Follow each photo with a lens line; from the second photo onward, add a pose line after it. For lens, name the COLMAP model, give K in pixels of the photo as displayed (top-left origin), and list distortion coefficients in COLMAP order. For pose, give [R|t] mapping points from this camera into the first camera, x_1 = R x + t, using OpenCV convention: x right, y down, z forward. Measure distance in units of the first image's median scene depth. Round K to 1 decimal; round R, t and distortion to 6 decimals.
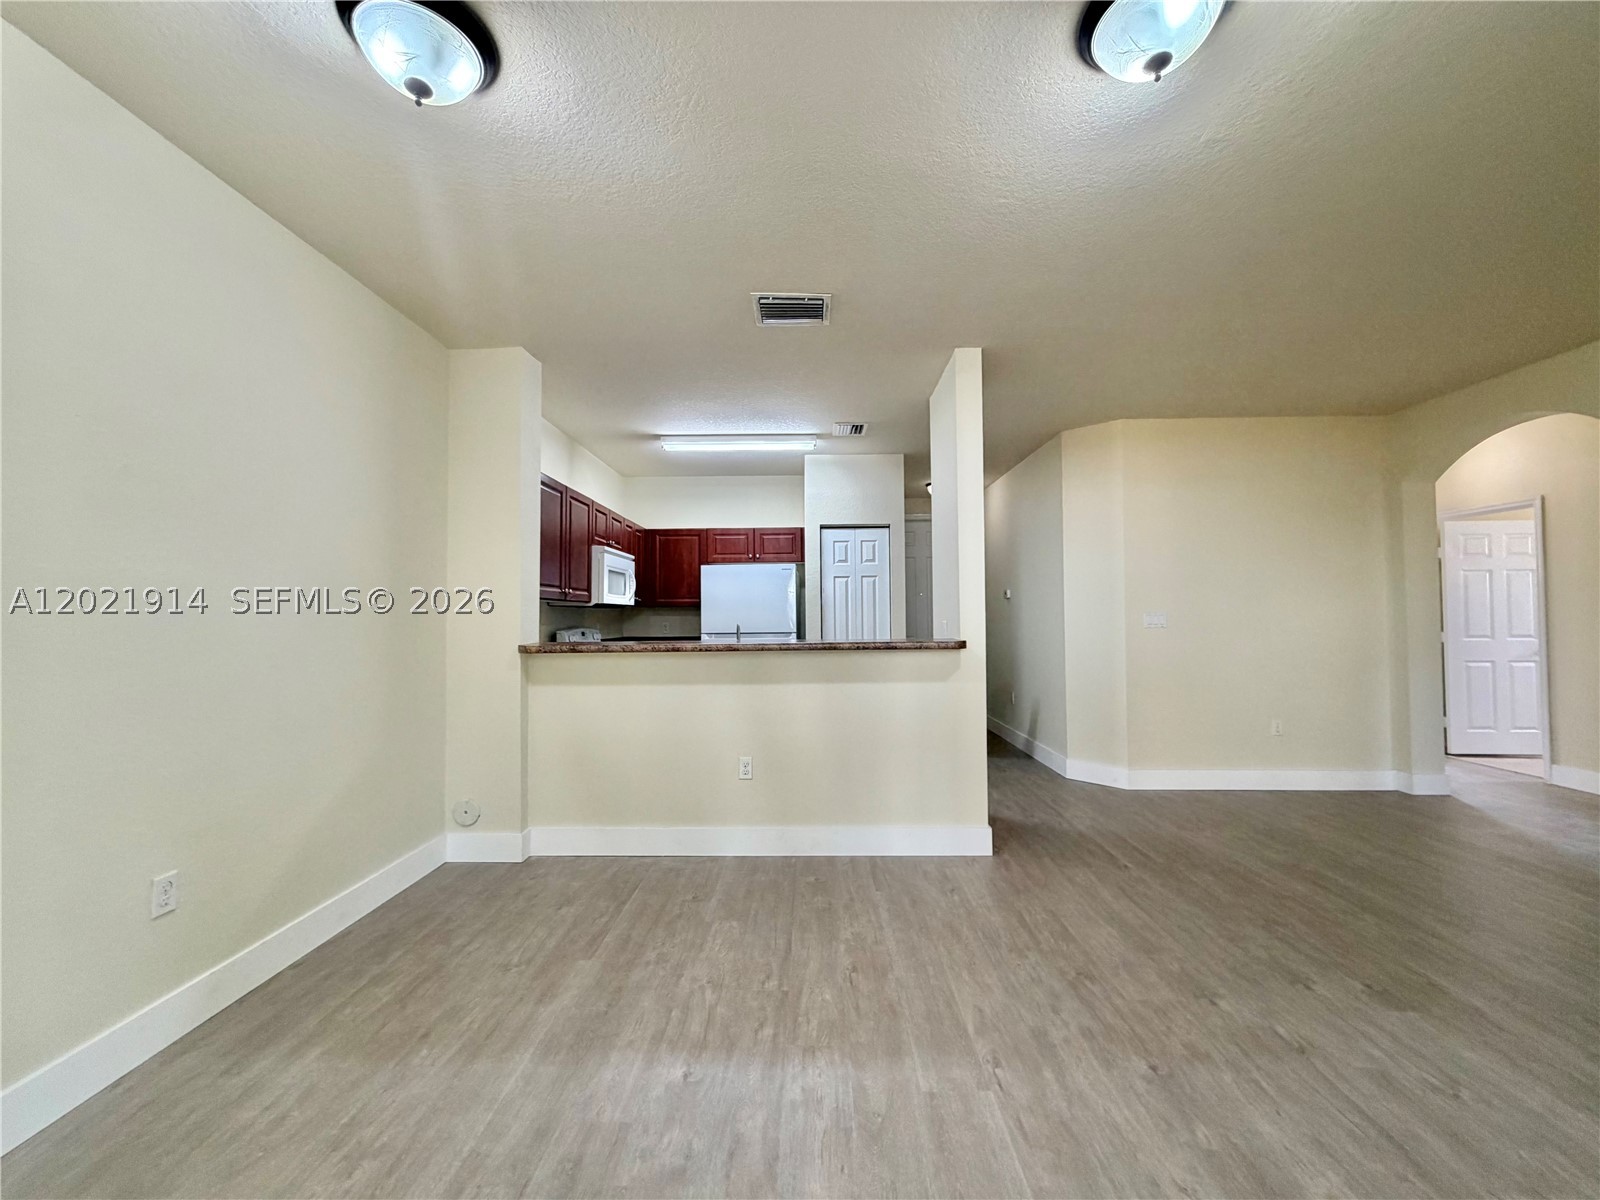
lens RADIAL K [[649.3, 0, 787.5], [0, 649.3, 611.7], [0, 0, 1]] dist [-0.001000, 0.001936]
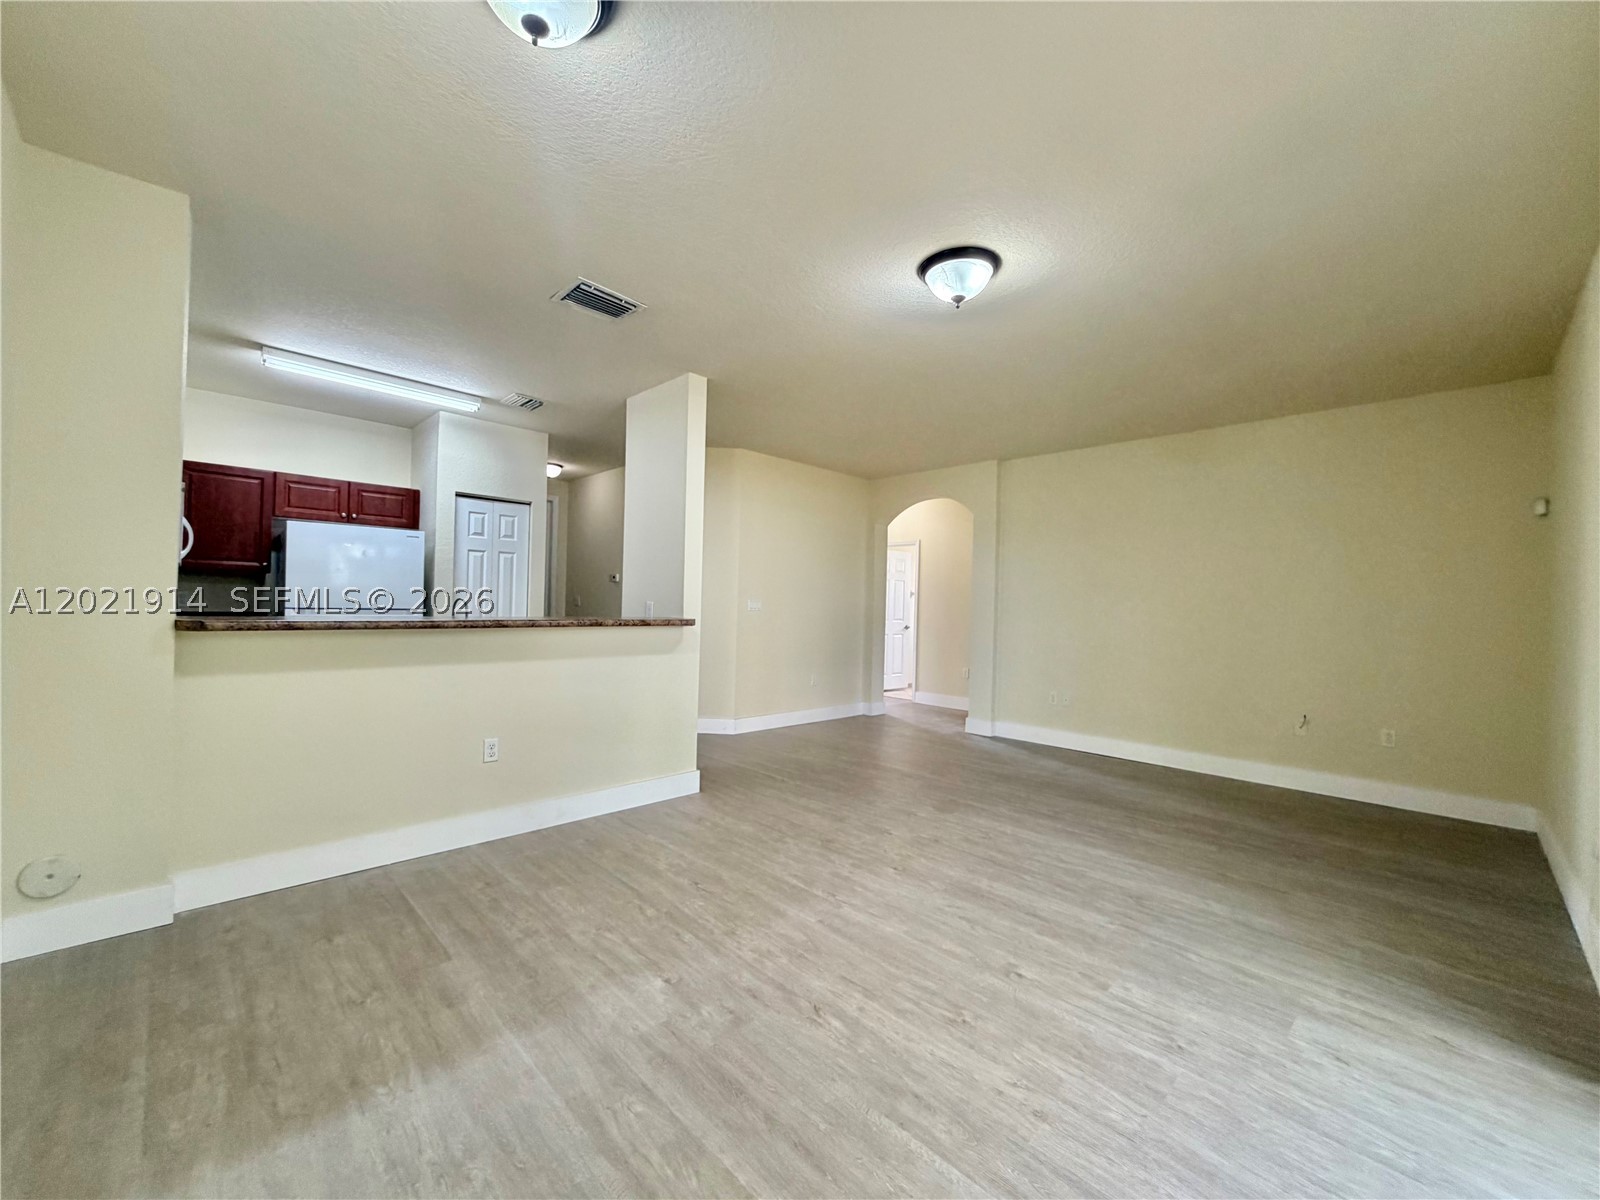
lens RADIAL K [[649.3, 0, 813.9], [0, 649.3, 599.7], [0, 0, 1]] dist [-0.001000, 0.001936]
pose [[0.680286, 0.030299, 0.732320, -0.467884], [-0.035903, 0.999323, -0.007994, 0.012989], [-0.732067, -0.020854, 0.680914, 0.010391]]
